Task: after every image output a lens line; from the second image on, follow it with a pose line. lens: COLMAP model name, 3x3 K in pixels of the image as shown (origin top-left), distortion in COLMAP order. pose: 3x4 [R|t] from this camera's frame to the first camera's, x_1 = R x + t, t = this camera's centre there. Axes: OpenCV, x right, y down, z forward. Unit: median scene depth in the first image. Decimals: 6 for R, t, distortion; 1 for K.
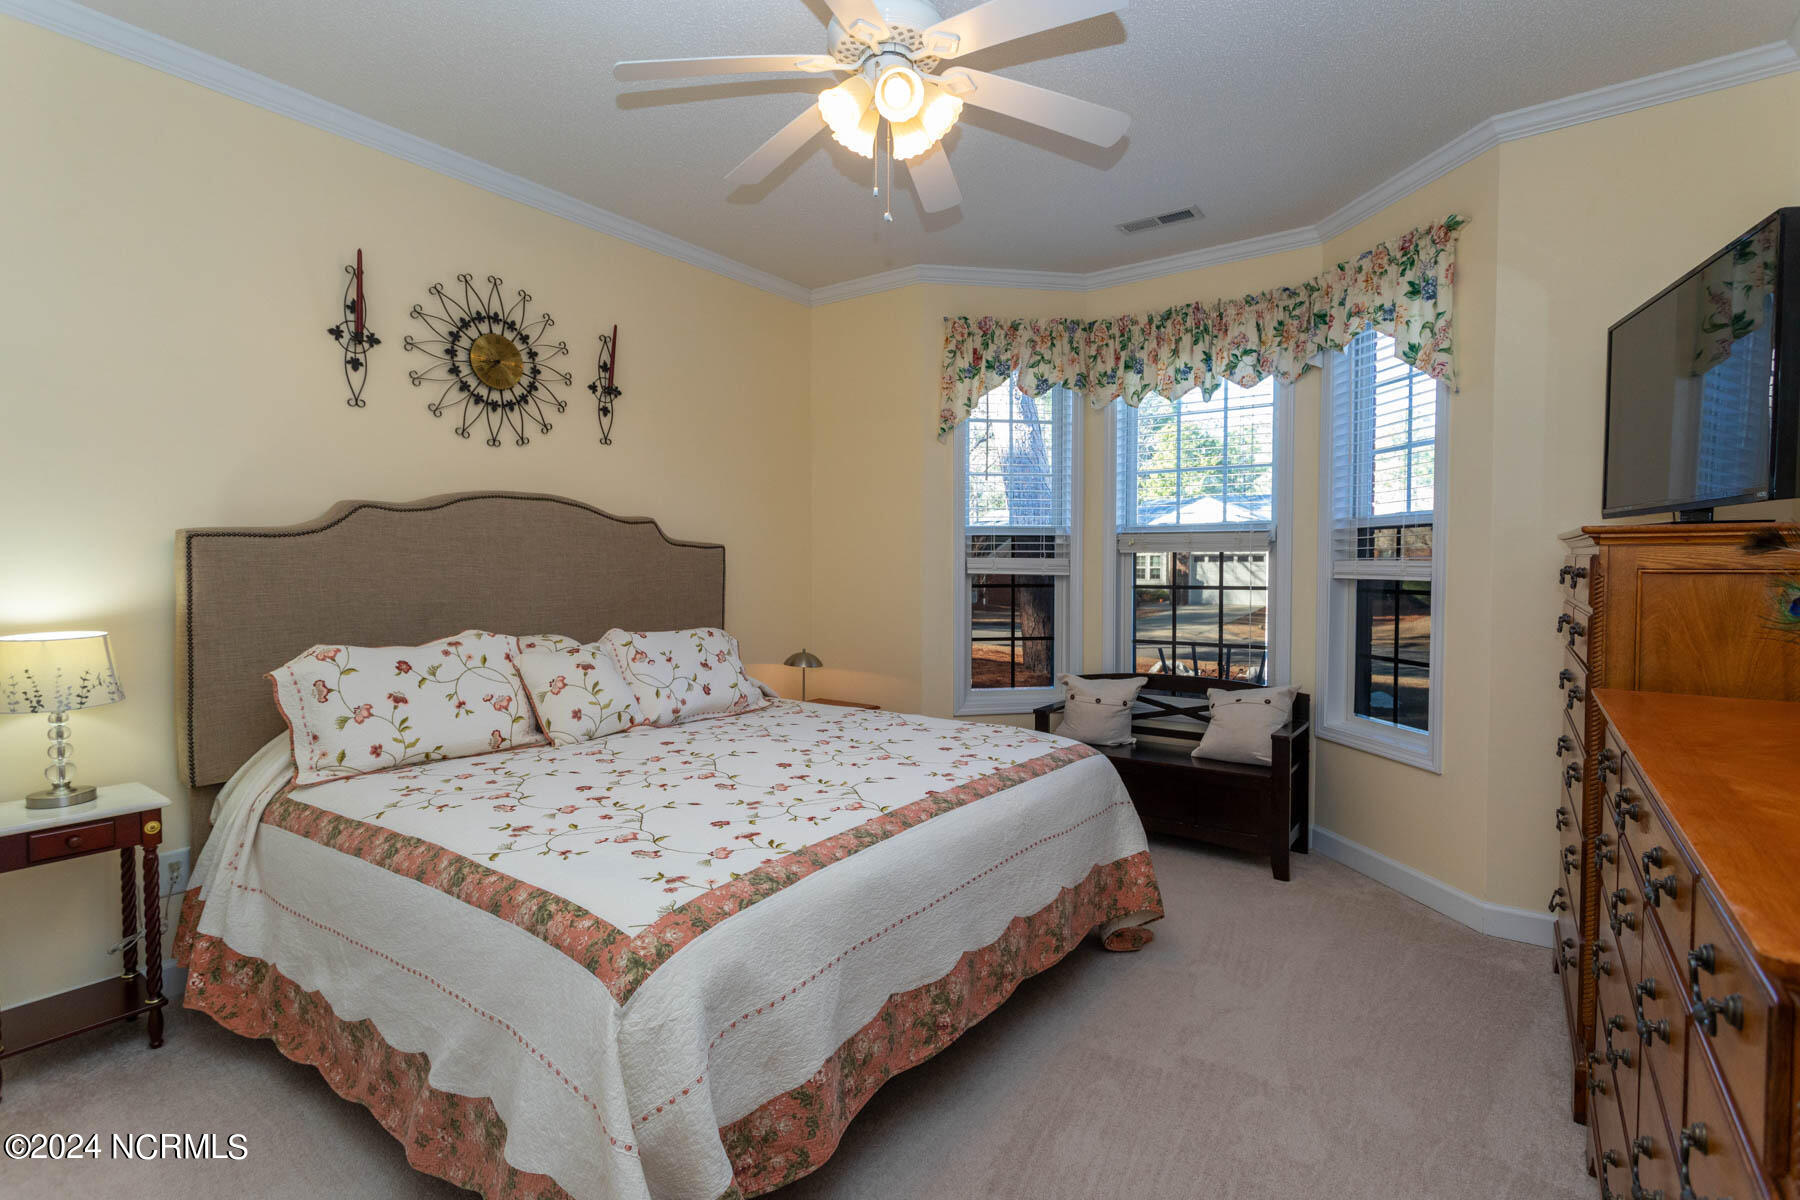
lens RADIAL K [[848.8, 0, 904.6], [0, 848.8, 591.6], [0, 0, 1]] dist [0.000945, 0.001494]
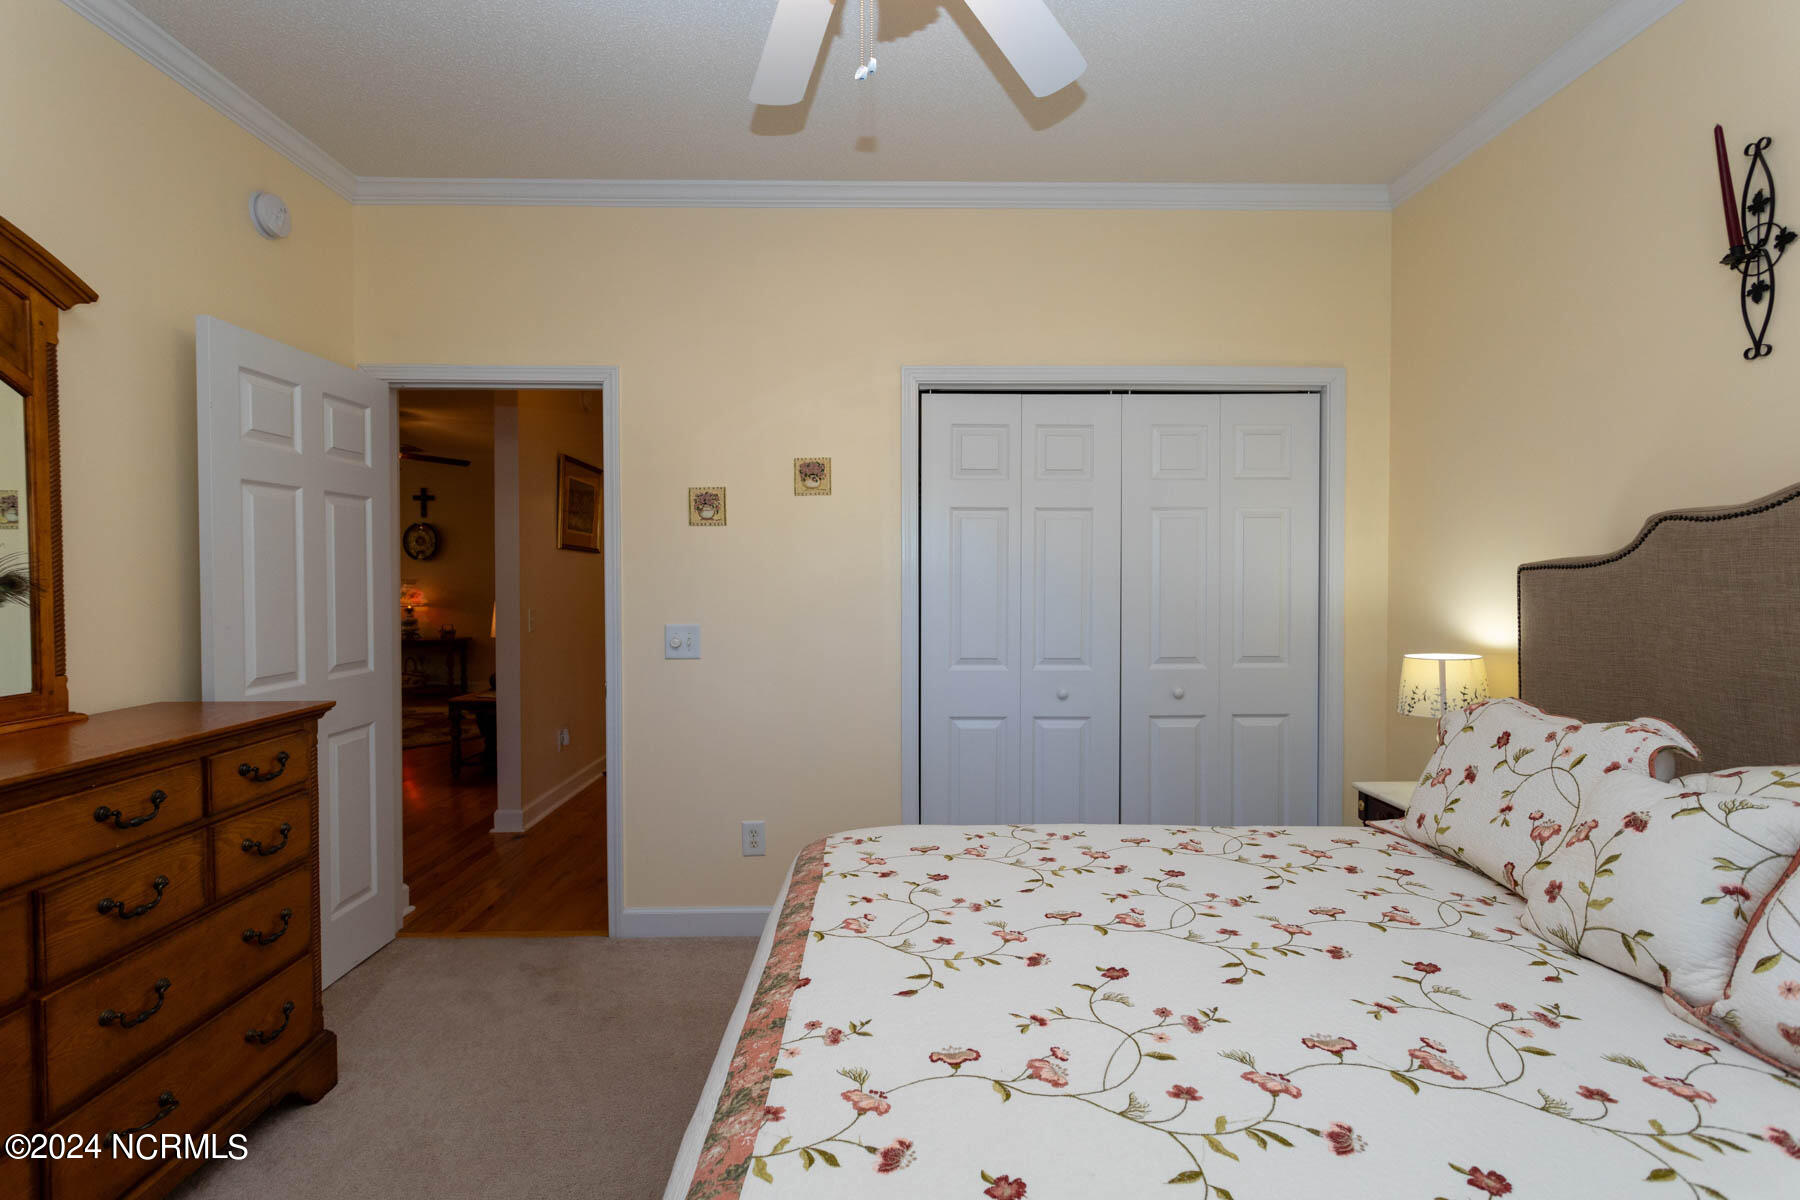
lens RADIAL K [[848.8, 0, 904.6], [0, 848.8, 591.6], [0, 0, 1]] dist [0.000945, 0.001494]
pose [[-0.786261, 0.019702, -0.617580, 0.261208], [-0.020179, 0.998140, 0.057533, -0.066186], [0.617565, 0.057698, -0.784401, 1.124558]]
